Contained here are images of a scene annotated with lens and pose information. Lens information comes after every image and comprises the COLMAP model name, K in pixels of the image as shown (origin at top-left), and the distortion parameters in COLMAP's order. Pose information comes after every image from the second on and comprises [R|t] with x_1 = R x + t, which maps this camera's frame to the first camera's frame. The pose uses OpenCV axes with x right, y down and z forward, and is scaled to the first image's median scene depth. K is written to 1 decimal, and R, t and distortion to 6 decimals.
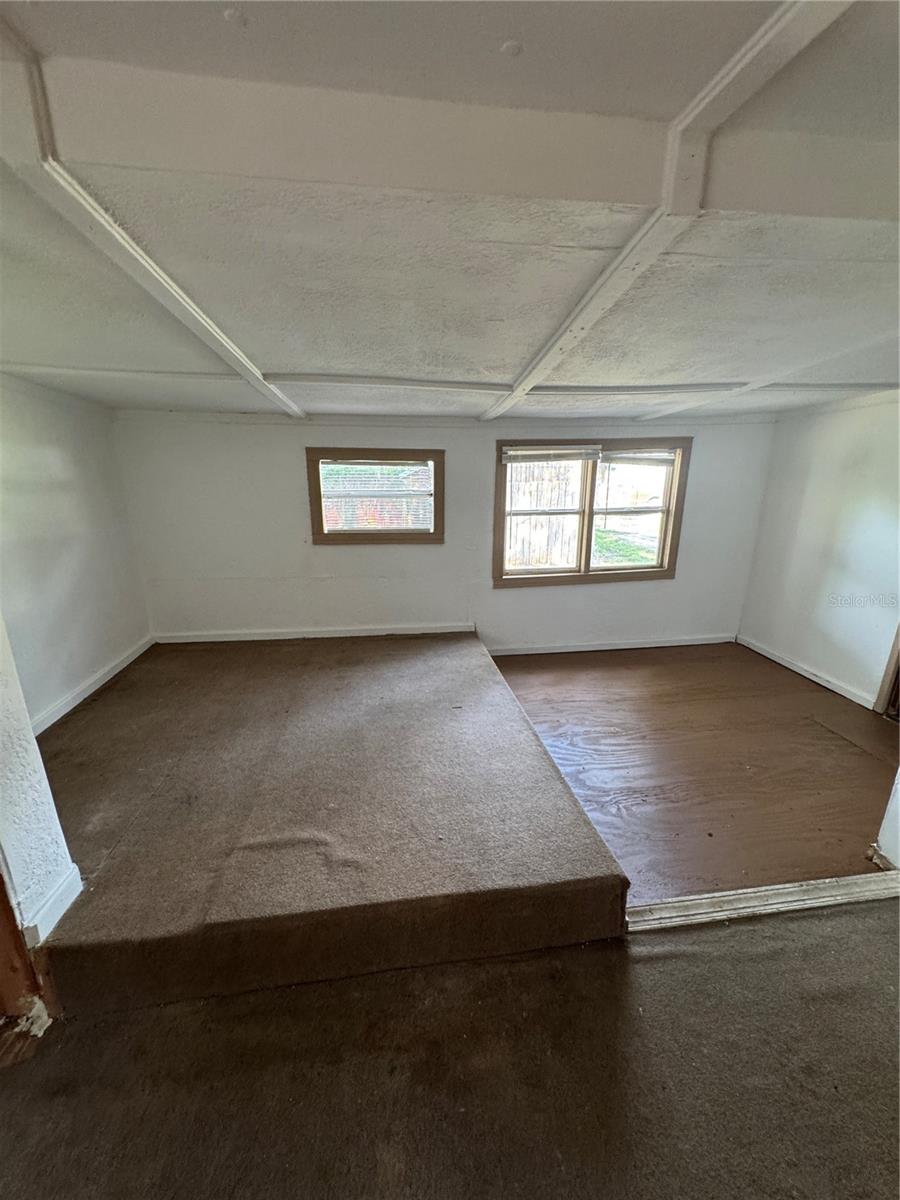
lens RADIAL K [[483.4, 0, 450.9], [0, 483.4, 600.1], [0, 0, 1]] dist [-0.007772, 0.001050]
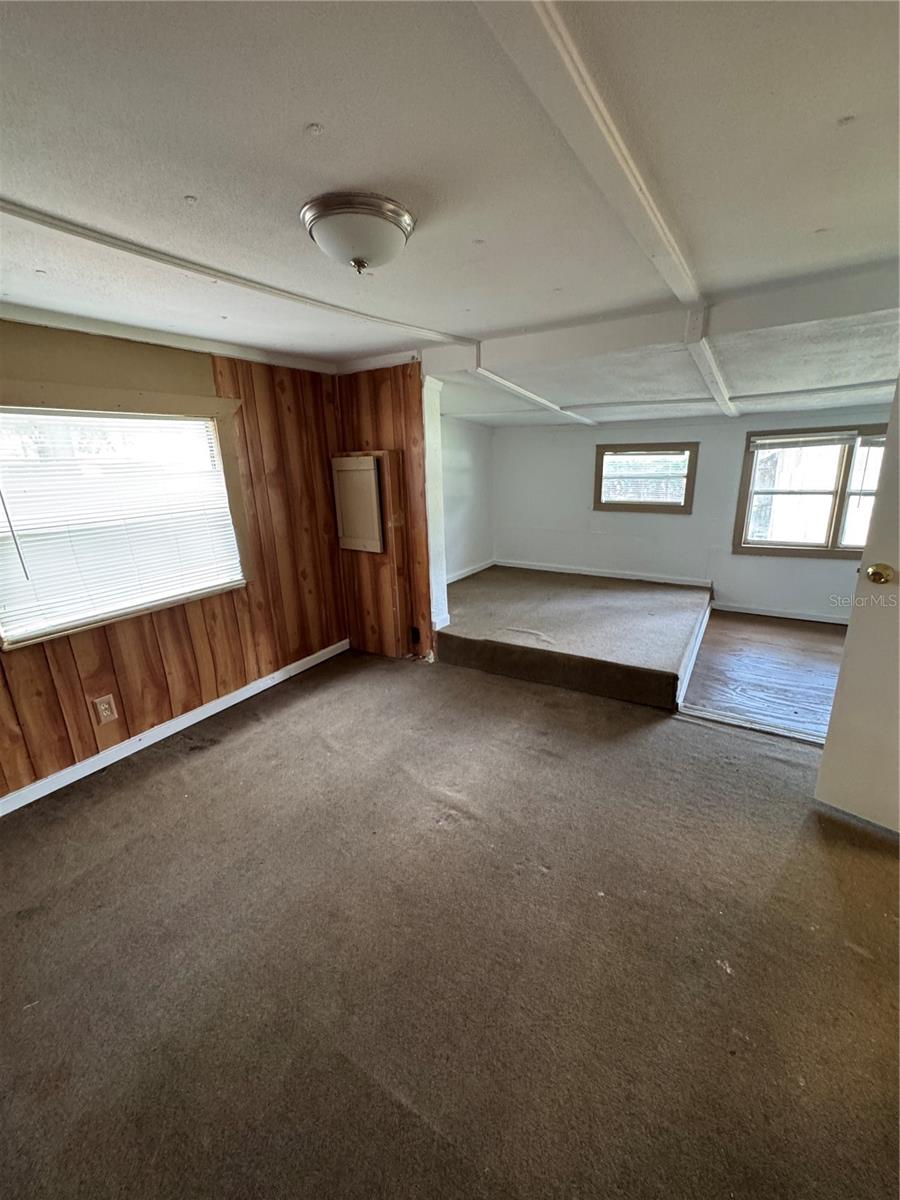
lens RADIAL K [[483.4, 0, 448.8], [0, 483.4, 600.4], [0, 0, 1]] dist [-0.007772, 0.001050]
pose [[0.767526, 0.153316, -0.622413, 0.360145], [-0.147172, 0.987186, 0.061684, 0.139925], [0.623894, 0.044258, 0.780255, -0.449997]]
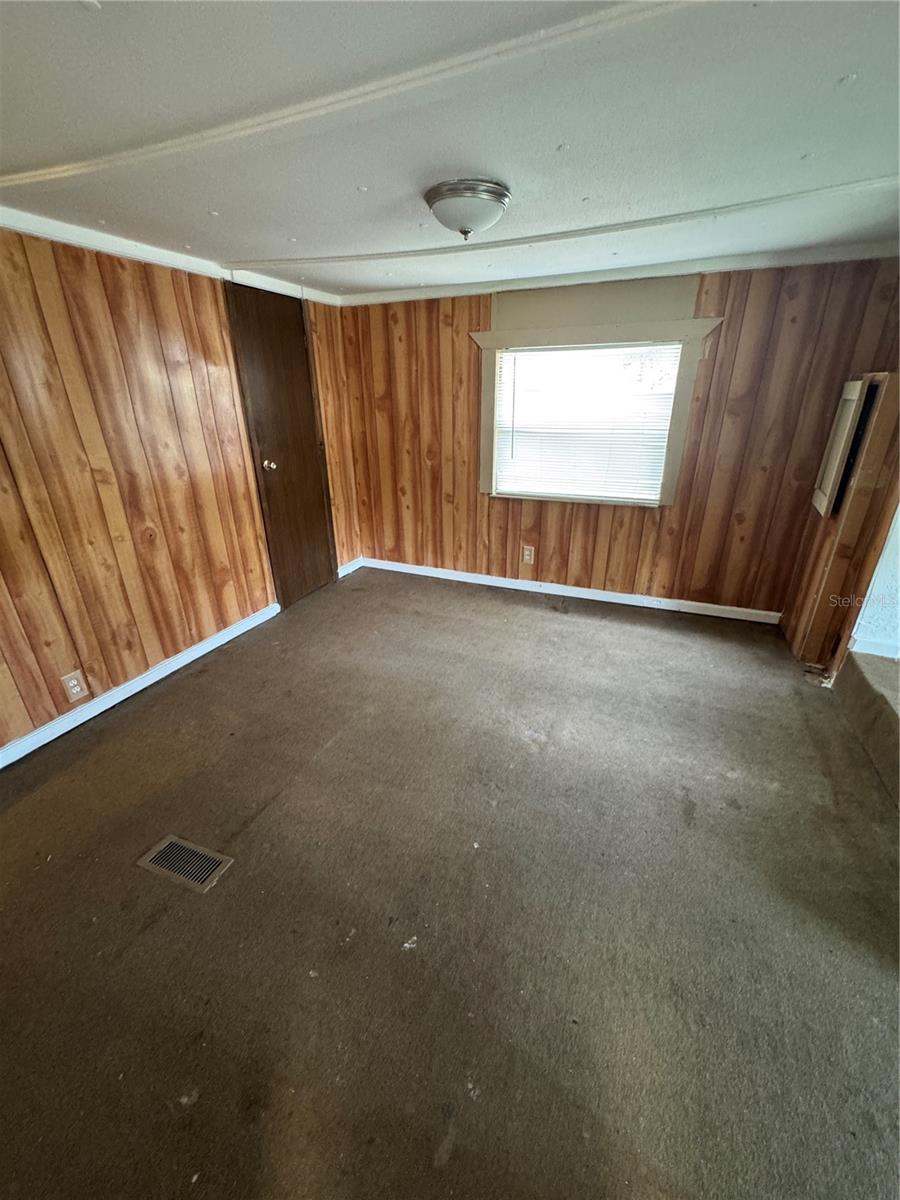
lens RADIAL K [[483.4, 0, 448.5], [0, 483.4, 600.8], [0, 0, 1]] dist [-0.007772, 0.001050]
pose [[-0.514362, 0.343432, -0.785803, 0.545688], [-0.230005, 0.827492, 0.512206, -0.021383], [0.826154, 0.444198, -0.346639, 0.096883]]
